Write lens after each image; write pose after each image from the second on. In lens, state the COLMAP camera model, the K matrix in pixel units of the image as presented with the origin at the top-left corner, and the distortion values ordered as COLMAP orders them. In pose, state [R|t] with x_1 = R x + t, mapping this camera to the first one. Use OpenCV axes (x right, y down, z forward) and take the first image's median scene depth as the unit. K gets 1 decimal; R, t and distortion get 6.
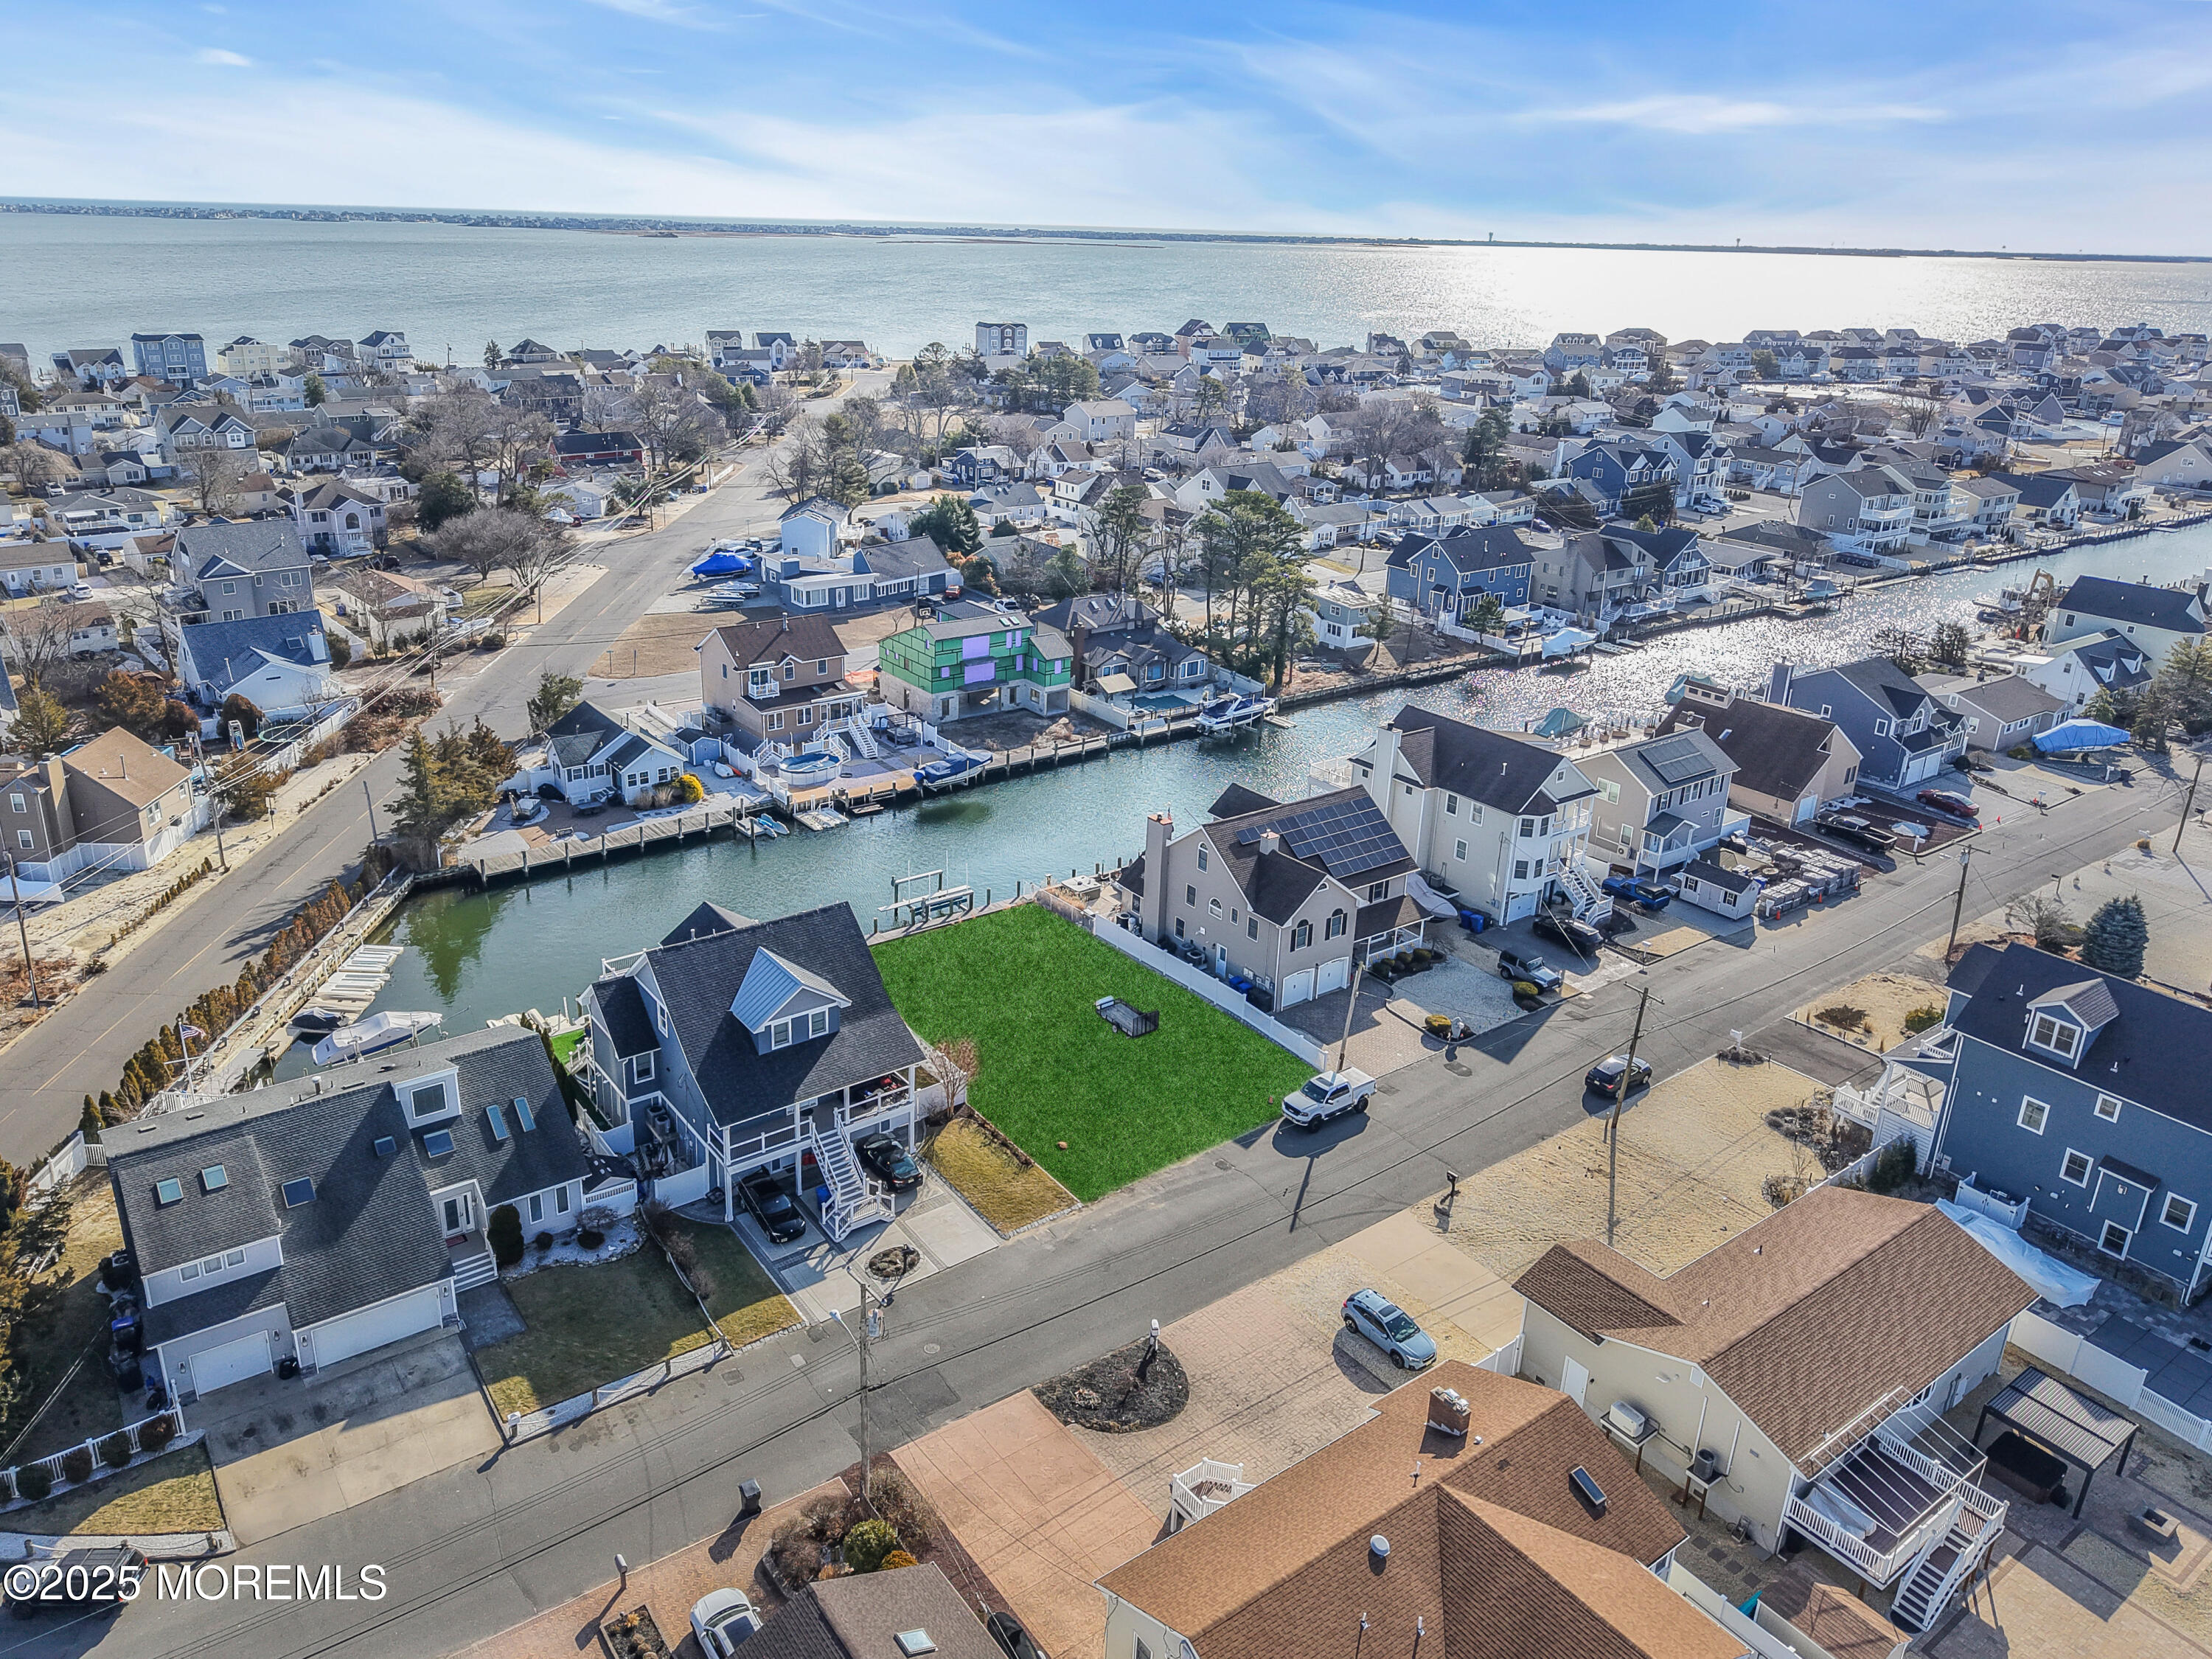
lens RADIAL K [[1511.6, 0, 1058.1], [0, 1511.6, 808.9], [0, 0, 1]] dist [0.054233, -0.084984]
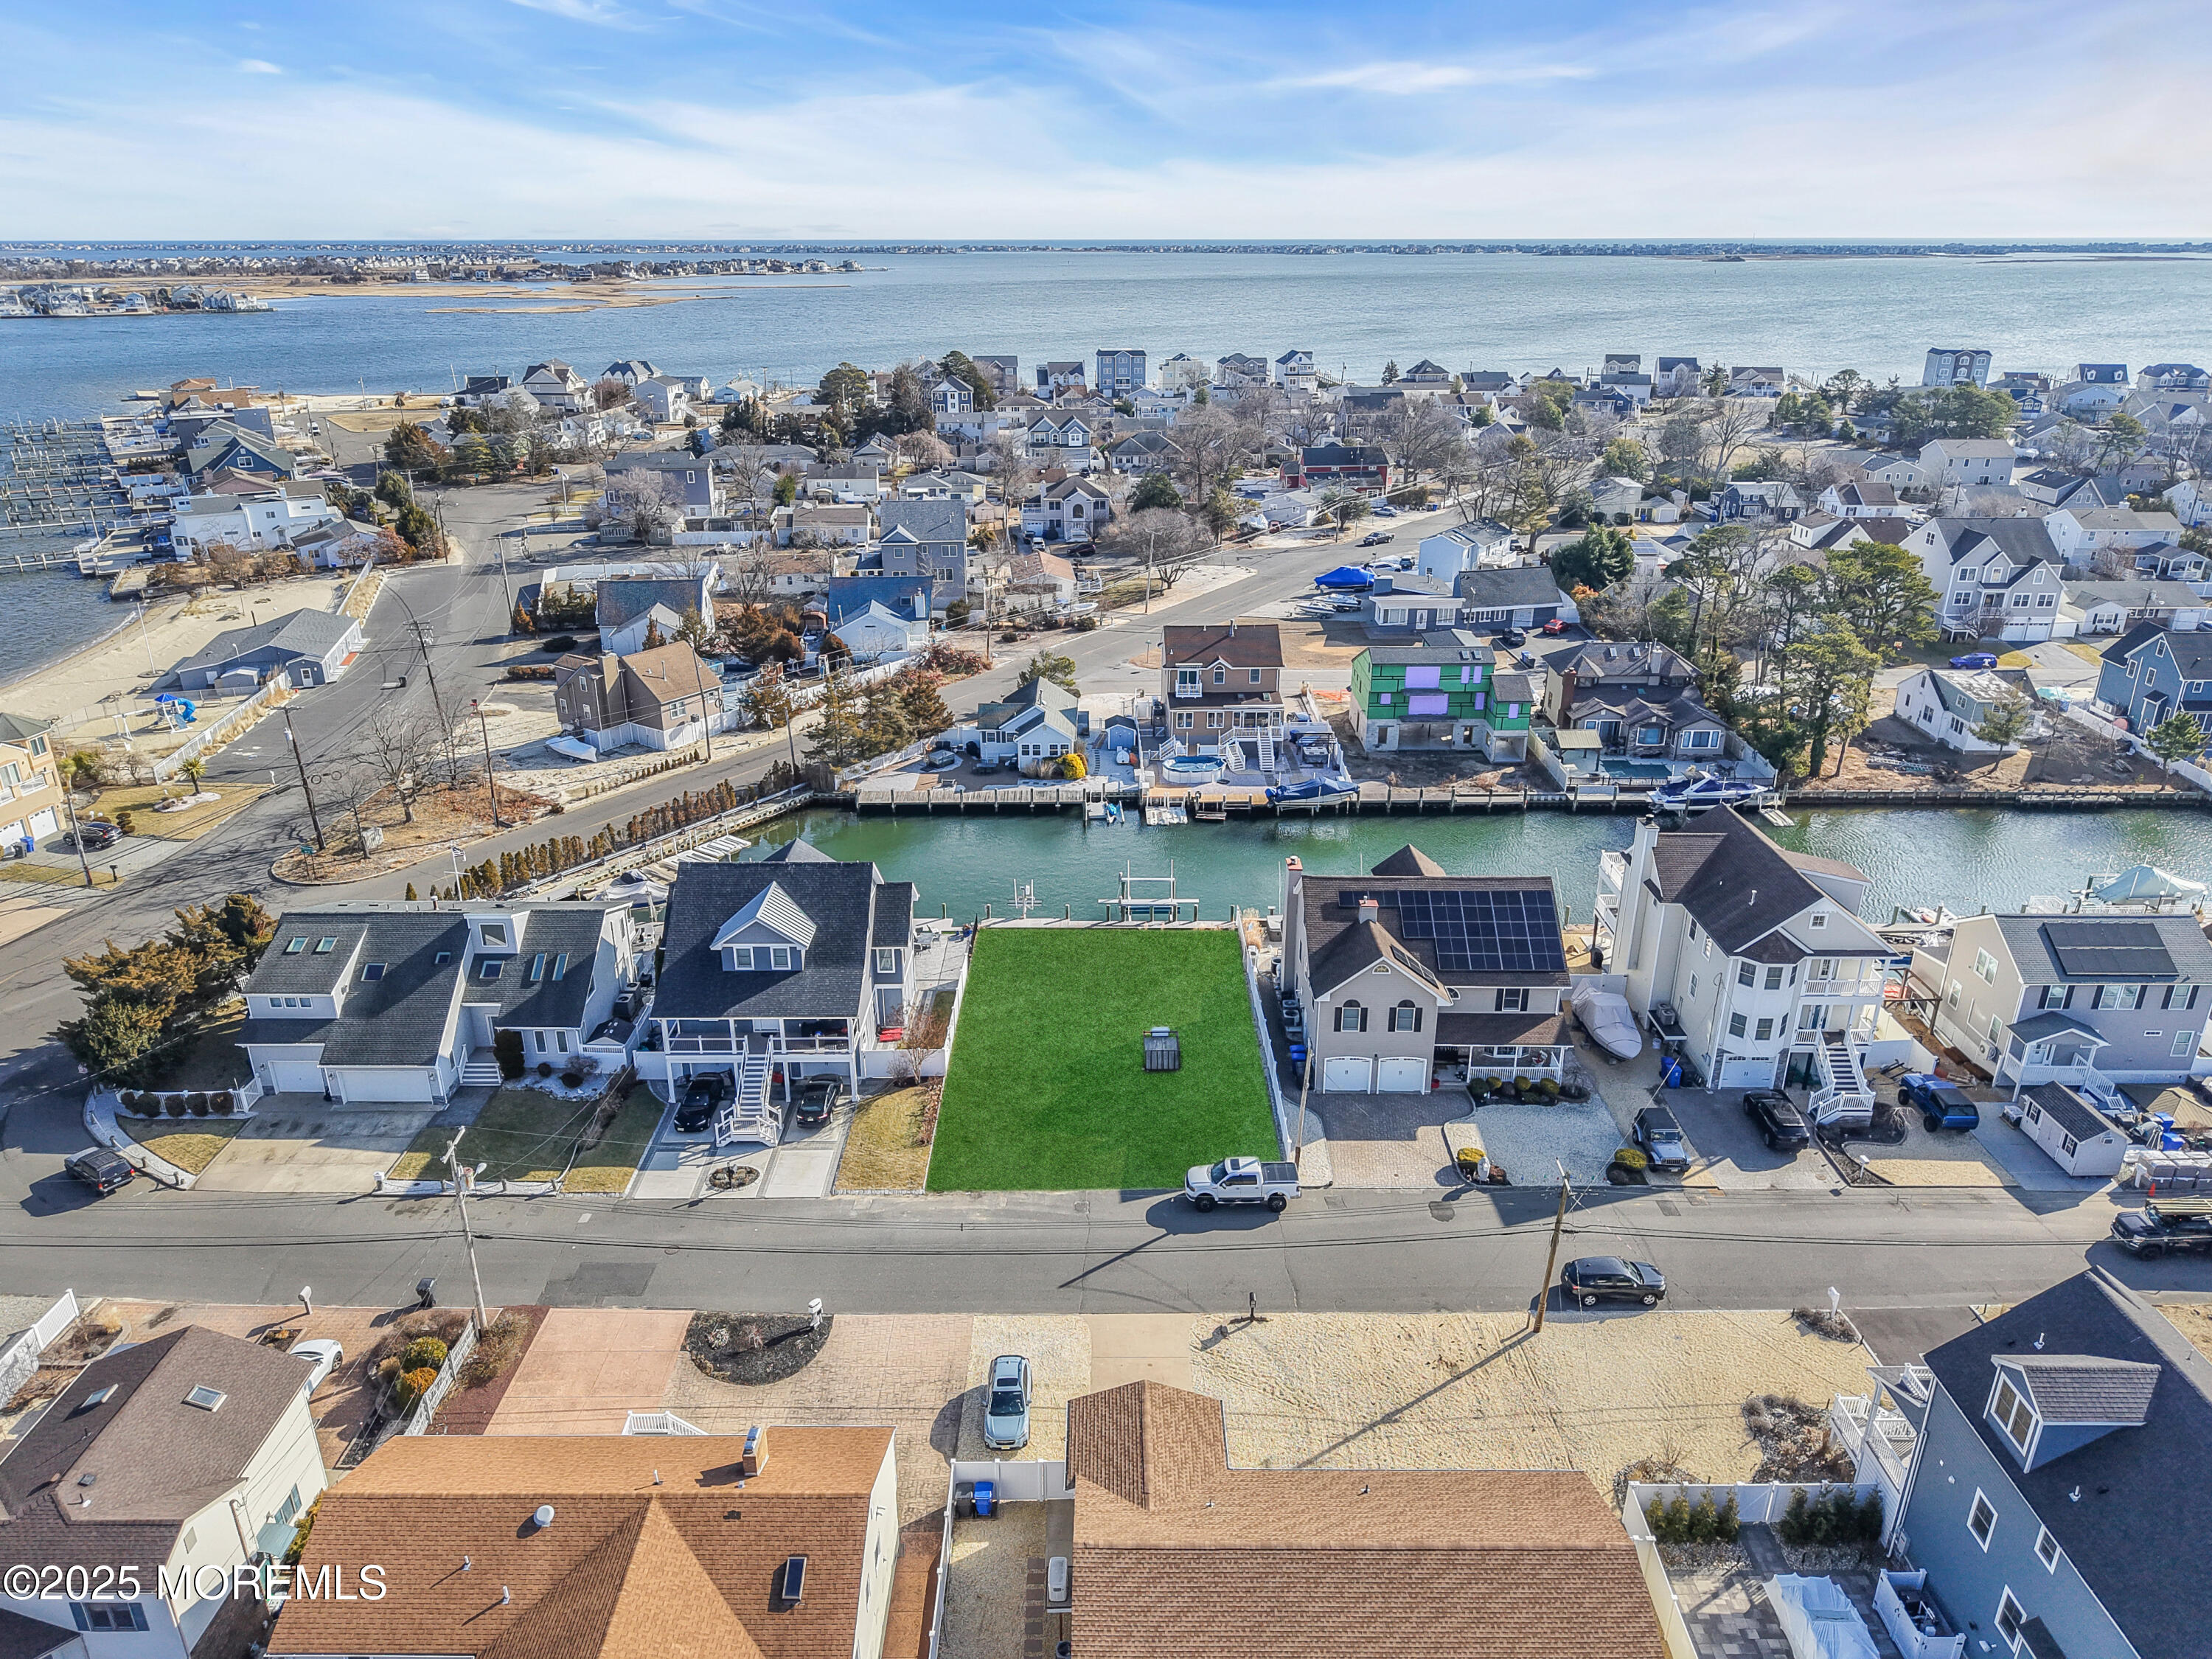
lens RADIAL K [[1485.2, 0, 1106.0], [0, 1485.2, 829.5], [0, 0, 1]] dist [0.036726, -0.046536]
pose [[0.811179, 0.190561, -0.552879, 0.445623], [-0.189294, 0.980081, 0.060076, -0.044576], [0.553314, 0.055924, 0.831093, 0.156749]]
